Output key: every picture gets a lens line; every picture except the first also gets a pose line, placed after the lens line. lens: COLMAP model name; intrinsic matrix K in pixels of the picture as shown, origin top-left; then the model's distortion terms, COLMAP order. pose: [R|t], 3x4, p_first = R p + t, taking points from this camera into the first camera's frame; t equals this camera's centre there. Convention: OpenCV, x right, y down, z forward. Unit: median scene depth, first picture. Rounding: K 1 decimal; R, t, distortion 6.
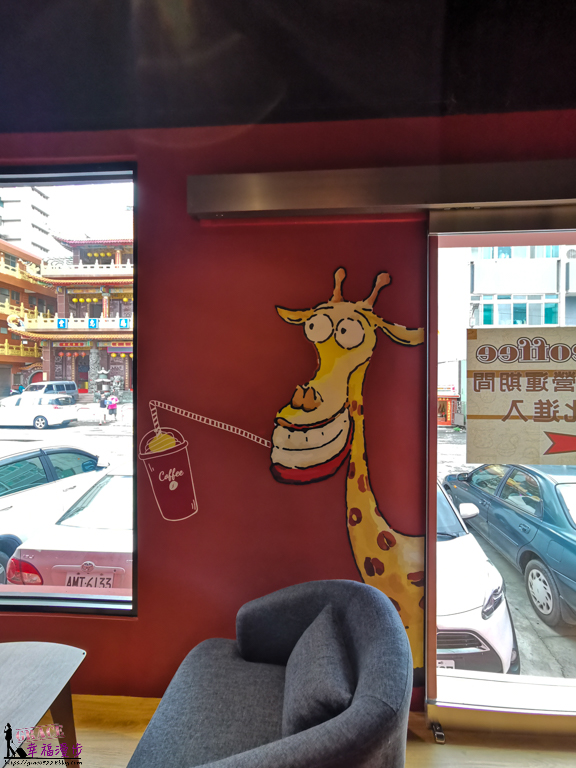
lens RADIAL K [[364.6, 0, 287.5], [0, 364.6, 390.0], [0, 0, 1]] dist [0.000788, 0.000046]
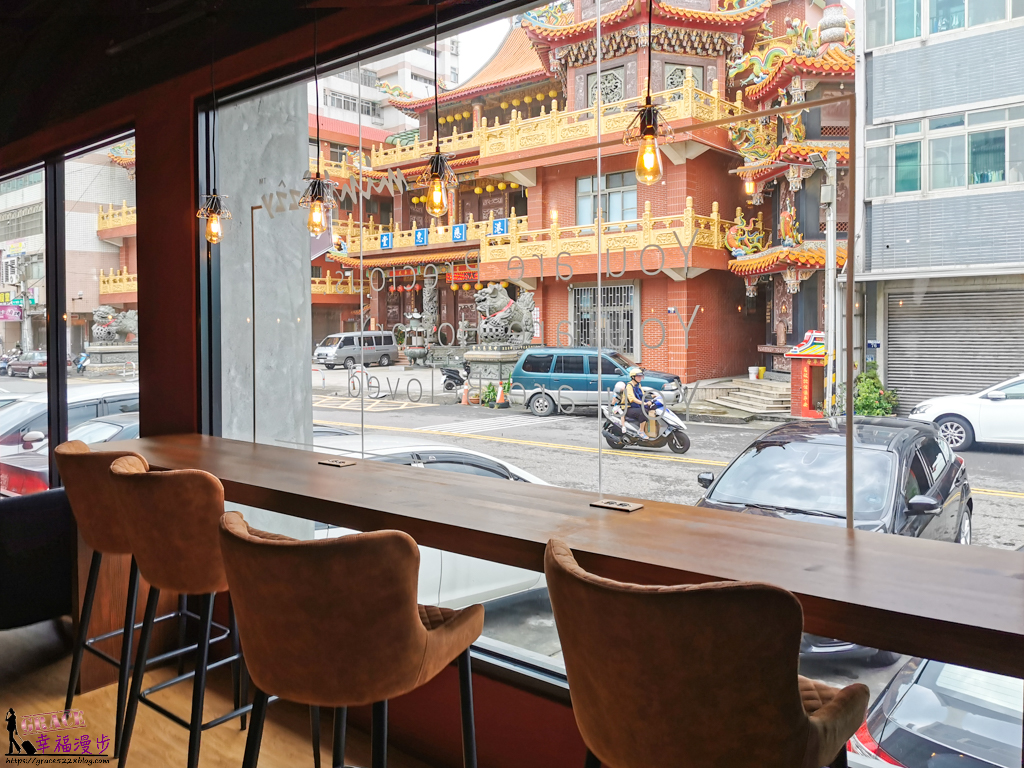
lens RADIAL K [[810.6, 0, 510.3], [0, 810.6, 376.1], [0, 0, 1]] dist [-0.008601, -0.001048]
pose [[0.811661, 0.021352, -0.583738, 0.382132], [-0.000928, 0.999378, 0.035265, 0.004391], [0.584128, -0.028082, 0.811176, -0.034103]]
